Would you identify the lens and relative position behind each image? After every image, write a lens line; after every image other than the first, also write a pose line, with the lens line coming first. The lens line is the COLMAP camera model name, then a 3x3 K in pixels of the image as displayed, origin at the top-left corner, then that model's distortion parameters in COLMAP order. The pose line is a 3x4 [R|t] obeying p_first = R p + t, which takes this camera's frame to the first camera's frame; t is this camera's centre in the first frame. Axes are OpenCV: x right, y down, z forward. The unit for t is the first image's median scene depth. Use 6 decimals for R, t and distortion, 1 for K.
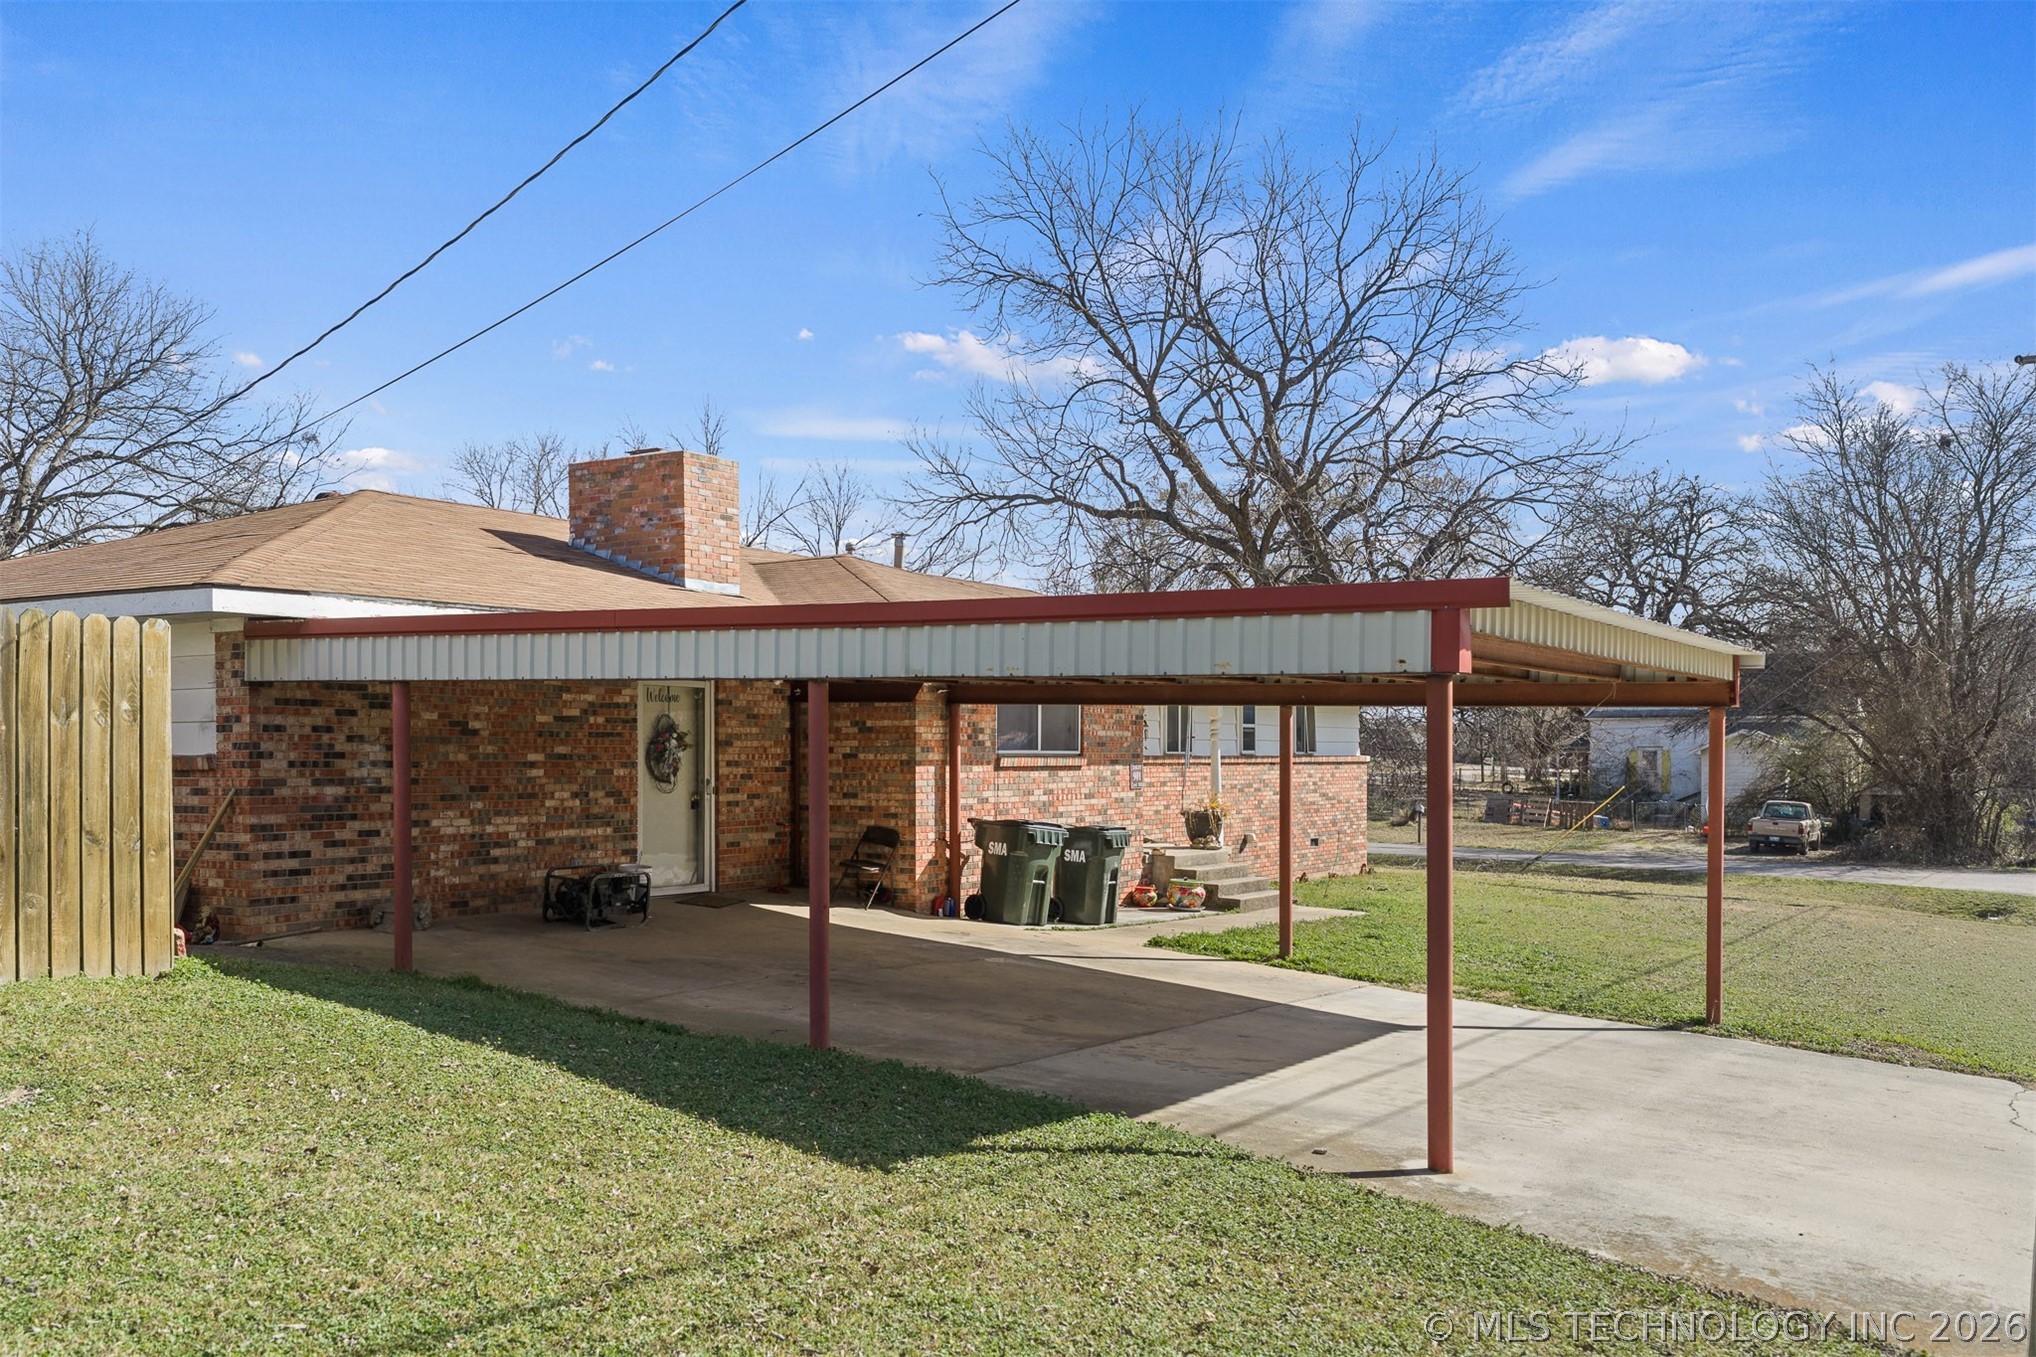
lens RADIAL K [[1714.7, 0, 1014.5], [0, 1714.7, 615.1], [0, 0, 1]] dist [0.002723, -0.014796]
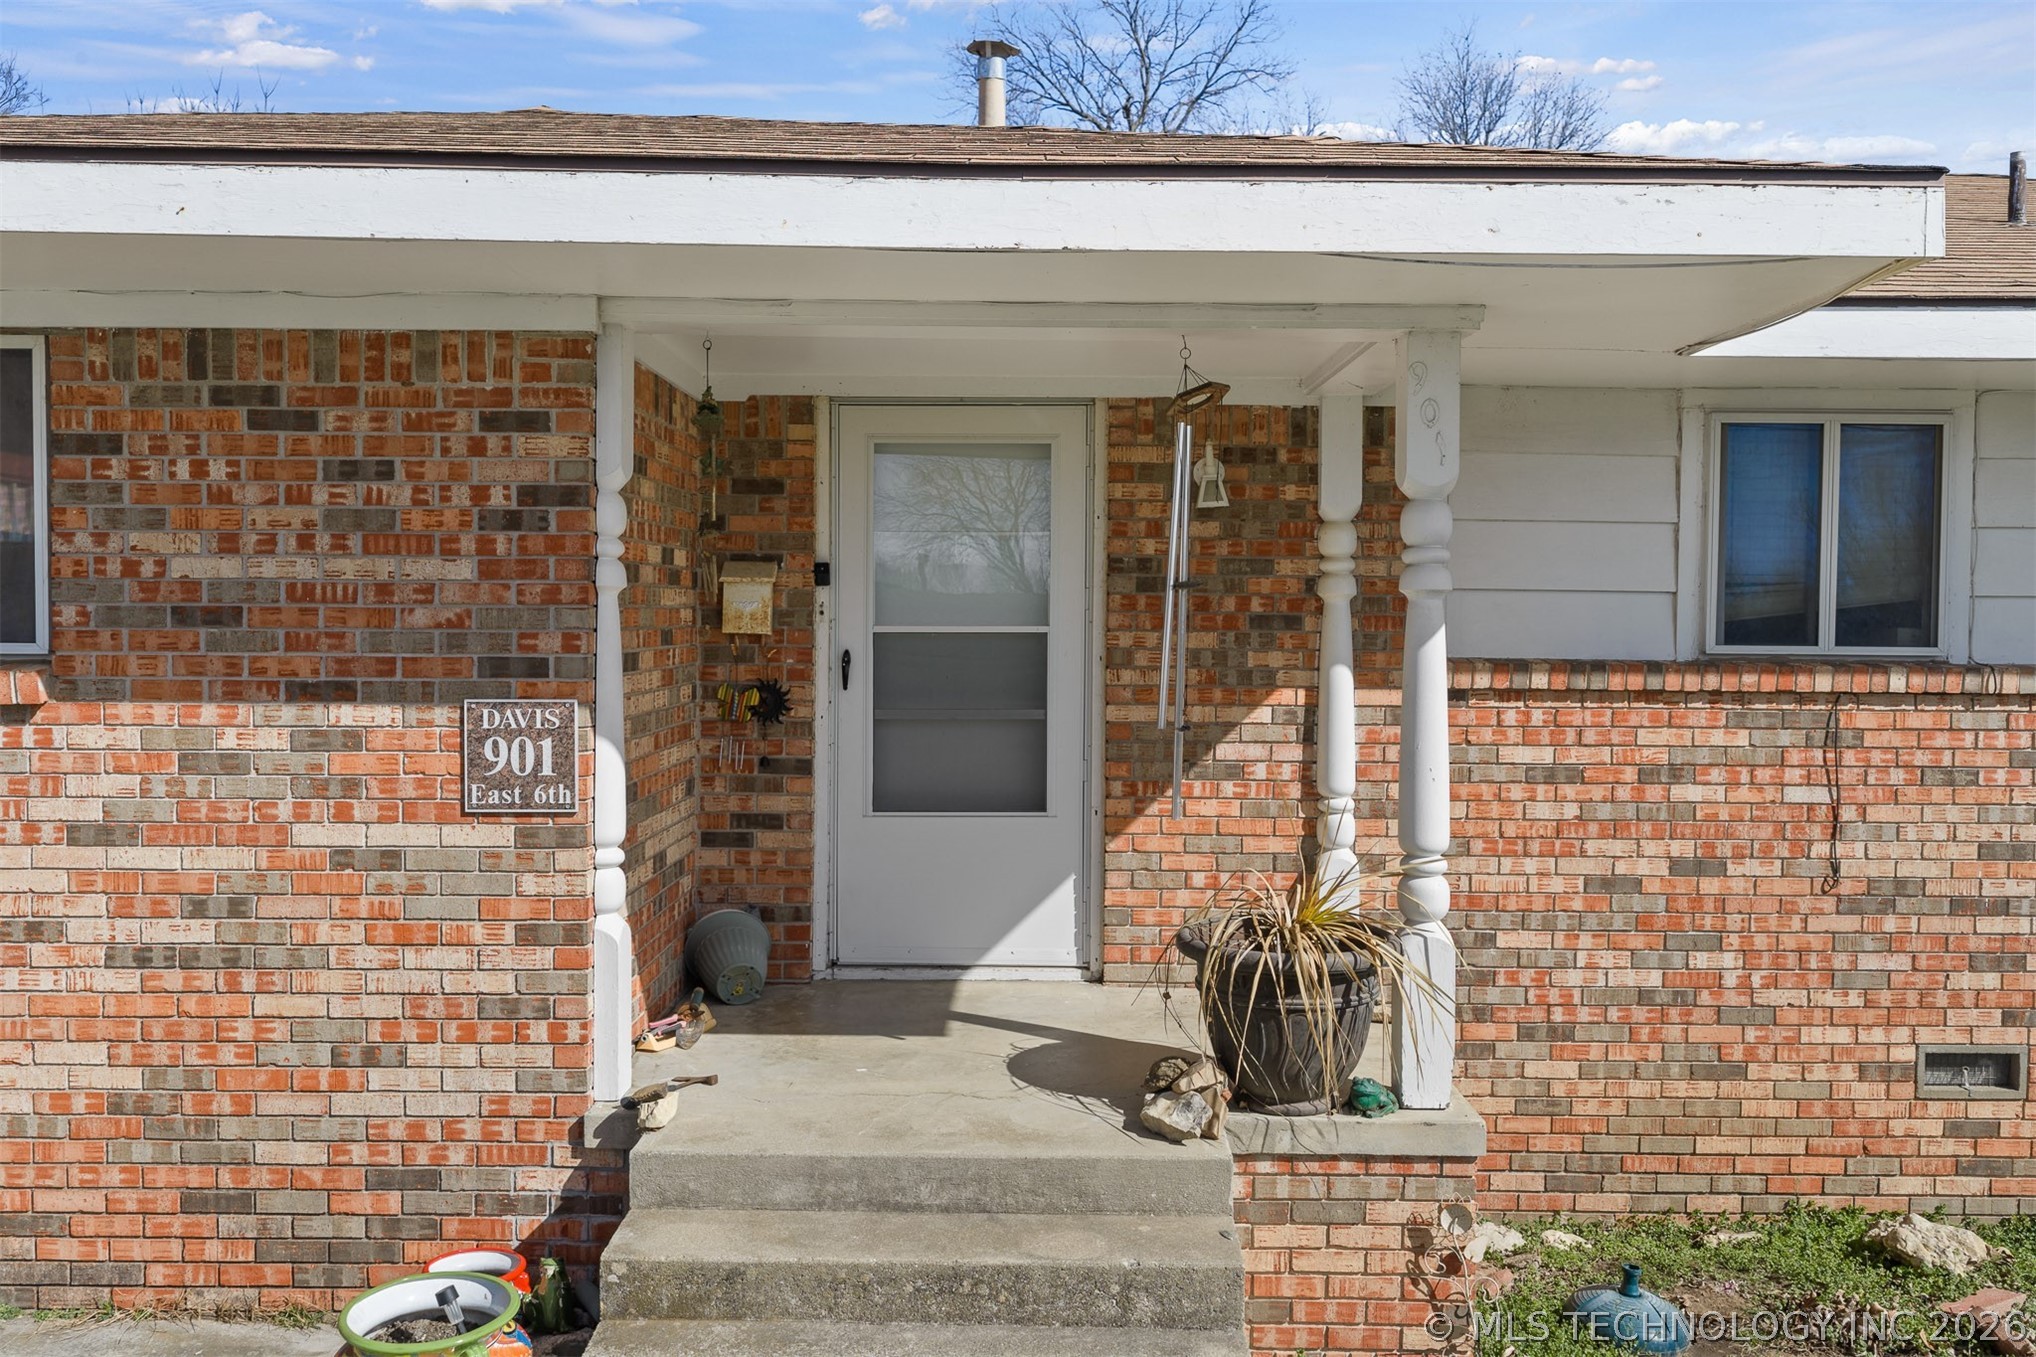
lens RADIAL K [[1719.3, 0, 1025.3], [0, 1719.3, 650.1], [0, 0, 1]] dist [0.003041, -0.006277]
pose [[0.529225, 0.020597, -0.848231, 0.405491], [0.062427, 0.996051, 0.063136, 0.095906], [0.846182, -0.086366, 0.525849, 1.287593]]
